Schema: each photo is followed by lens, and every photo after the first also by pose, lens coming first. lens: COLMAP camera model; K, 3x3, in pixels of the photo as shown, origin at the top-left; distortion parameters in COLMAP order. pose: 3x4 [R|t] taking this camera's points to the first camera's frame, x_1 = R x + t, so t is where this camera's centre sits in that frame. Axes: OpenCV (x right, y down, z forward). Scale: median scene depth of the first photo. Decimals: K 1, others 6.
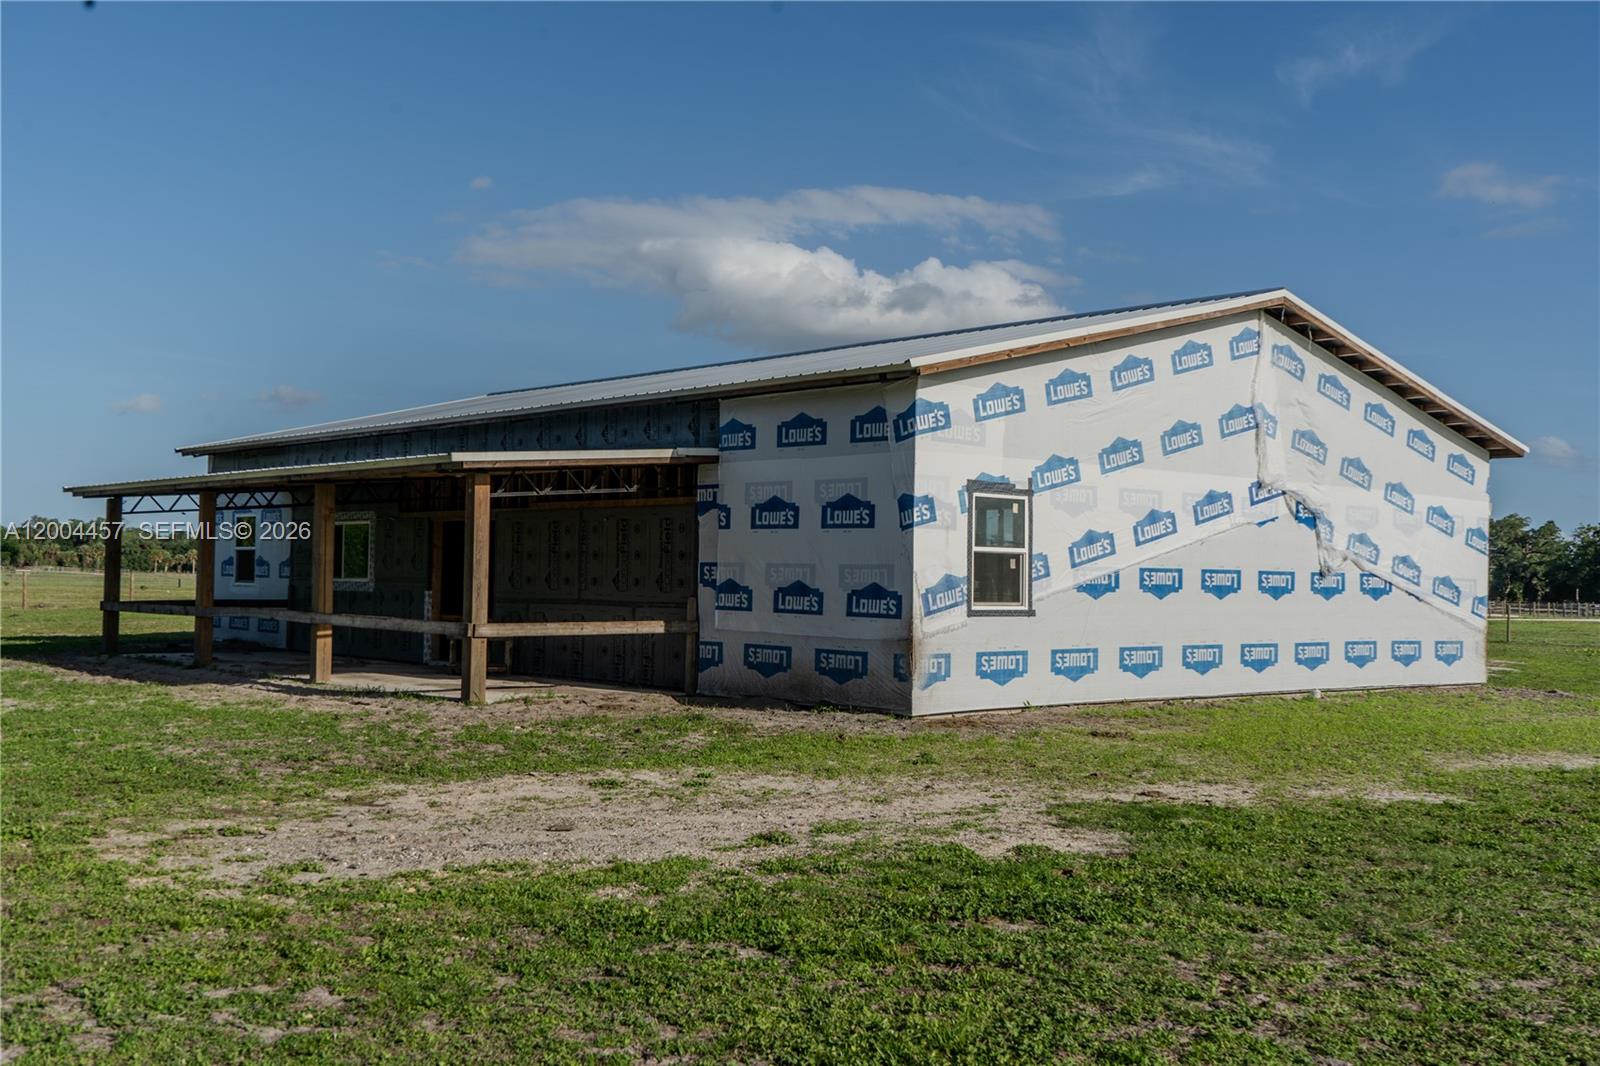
lens RADIAL K [[1750.8, 0, 795.0], [0, 1750.8, 531.6], [0, 0, 1]] dist [-0.003952, 0.000000]
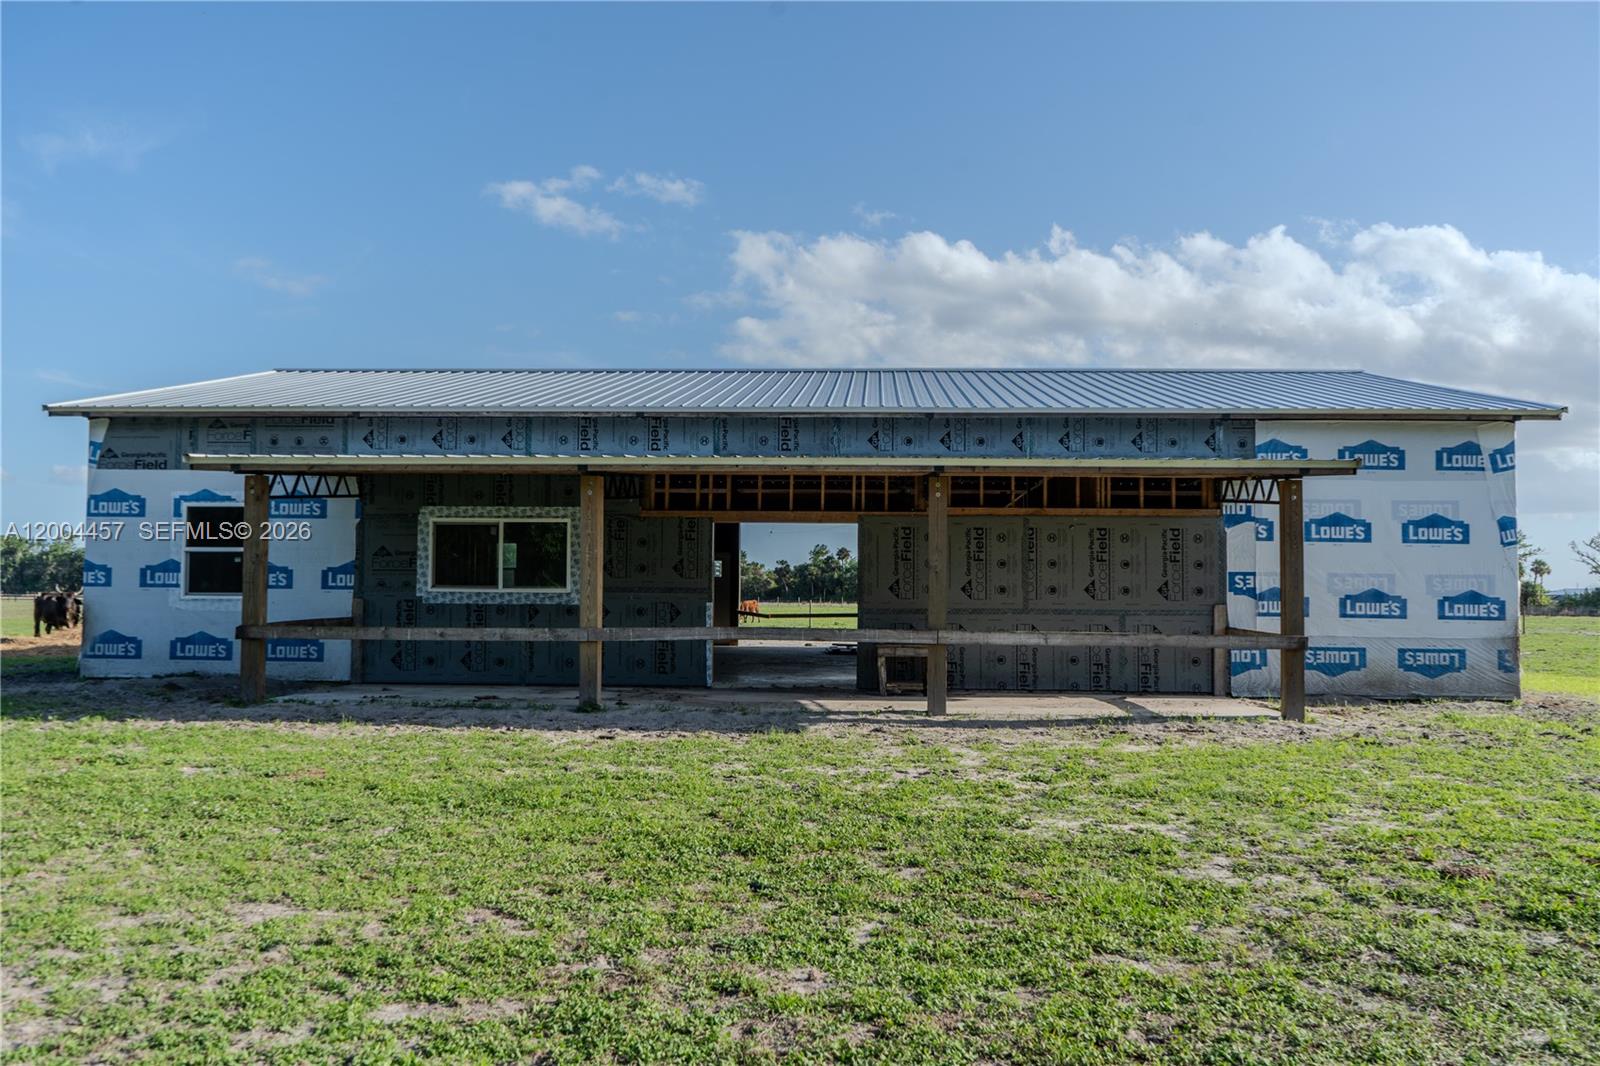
lens RADIAL K [[1384.8, 0, 853.9], [0, 1384.8, 500.1], [0, 0, 1]] dist [0.021925, -0.008652]
pose [[0.686165, 0.044122, 0.726106, -0.878878], [-0.016912, 0.998857, -0.044714, 0.016615], [-0.727249, 0.018401, 0.686127, 0.627601]]
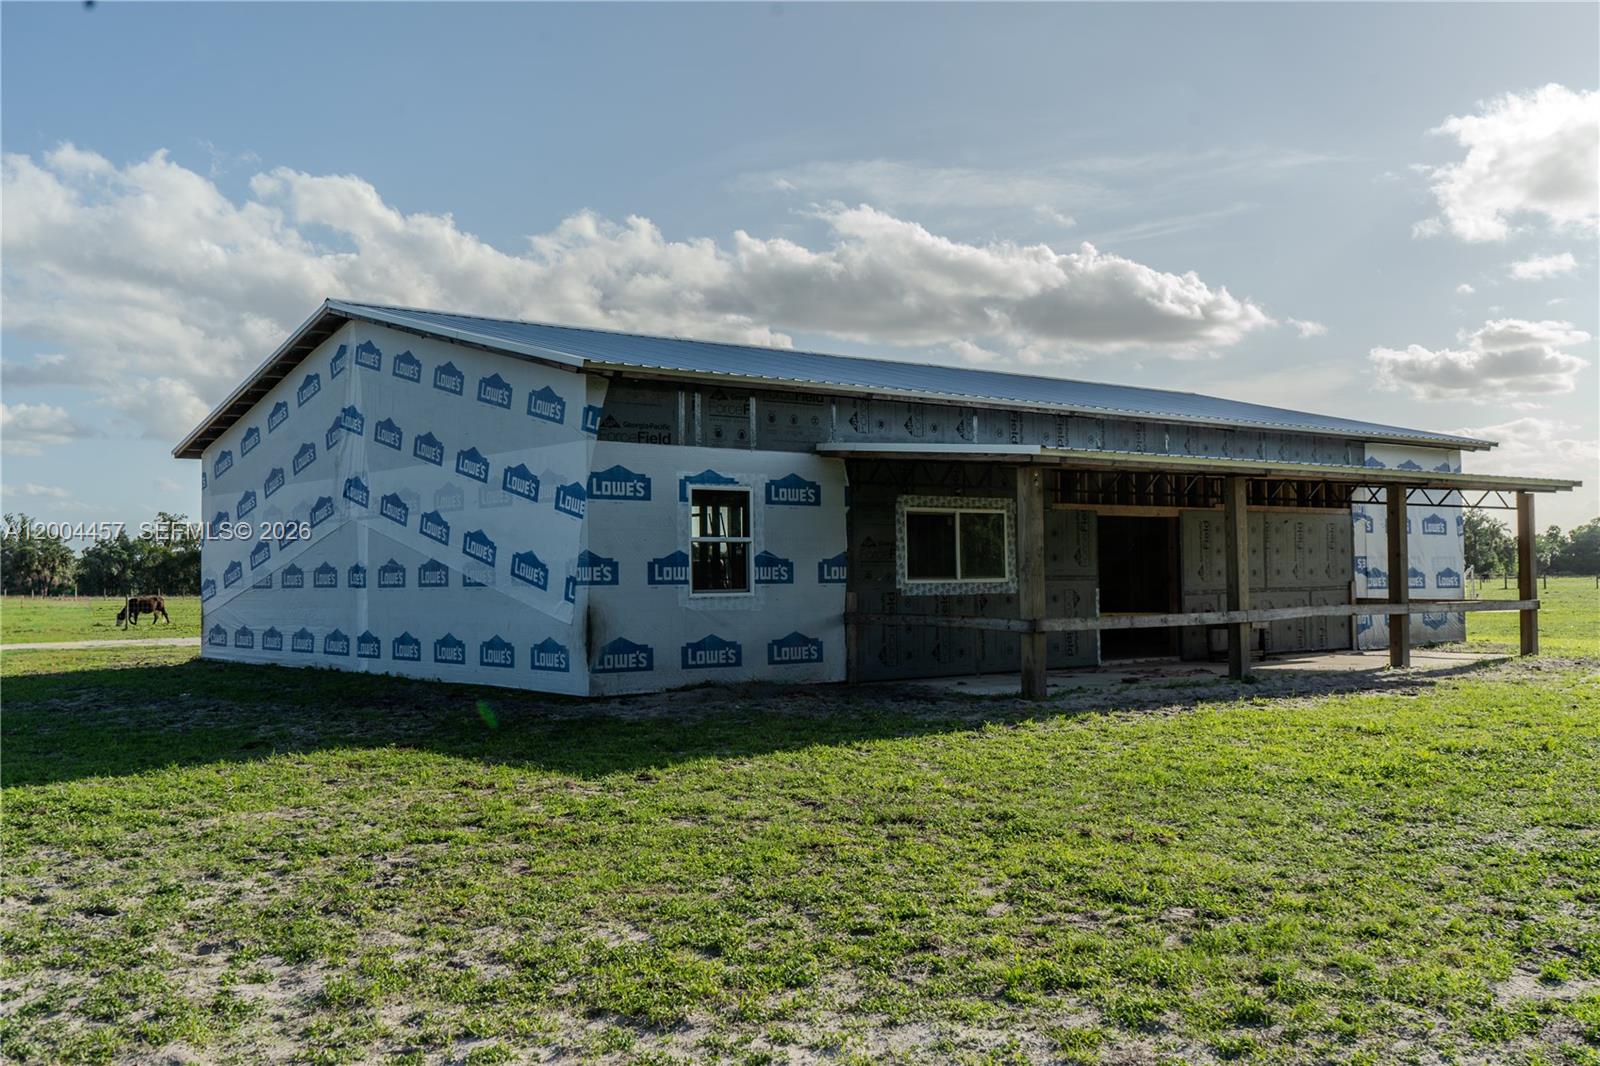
lens RADIAL K [[1548.3, 0, 799.6], [0, 1548.3, 526.0], [0, 0, 1]] dist [-0.014278, 0.000000]
pose [[0.026341, 0.017592, 0.999498, -1.389964], [-0.013284, 0.999763, -0.017246, 0.022118], [-0.999565, -0.012823, 0.026569, 1.508150]]
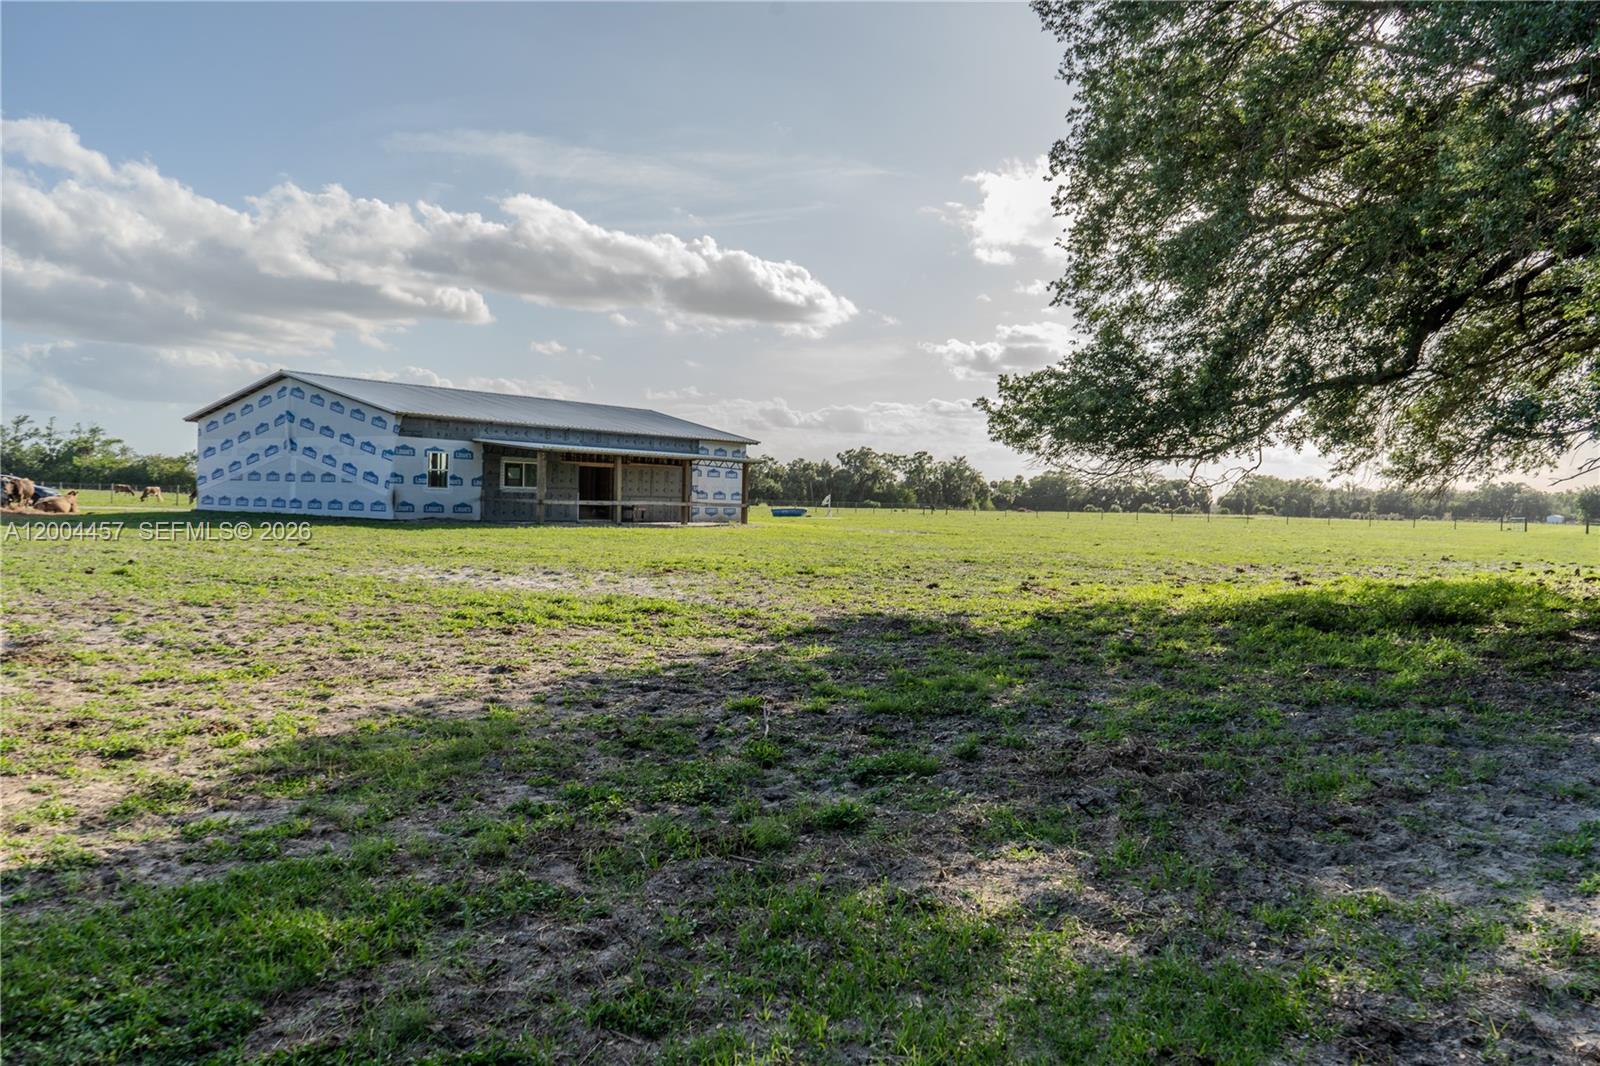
lens RADIAL K [[1245.1, 0, 798.0], [0, 1245.1, 533.4], [0, 0, 1]] dist [-0.029337, -0.002180]
pose [[-0.228885, -0.047497, 0.972294, -2.731091], [-0.055016, 0.997844, 0.035794, 0.013517], [-0.971897, -0.045299, -0.231005, 1.463777]]
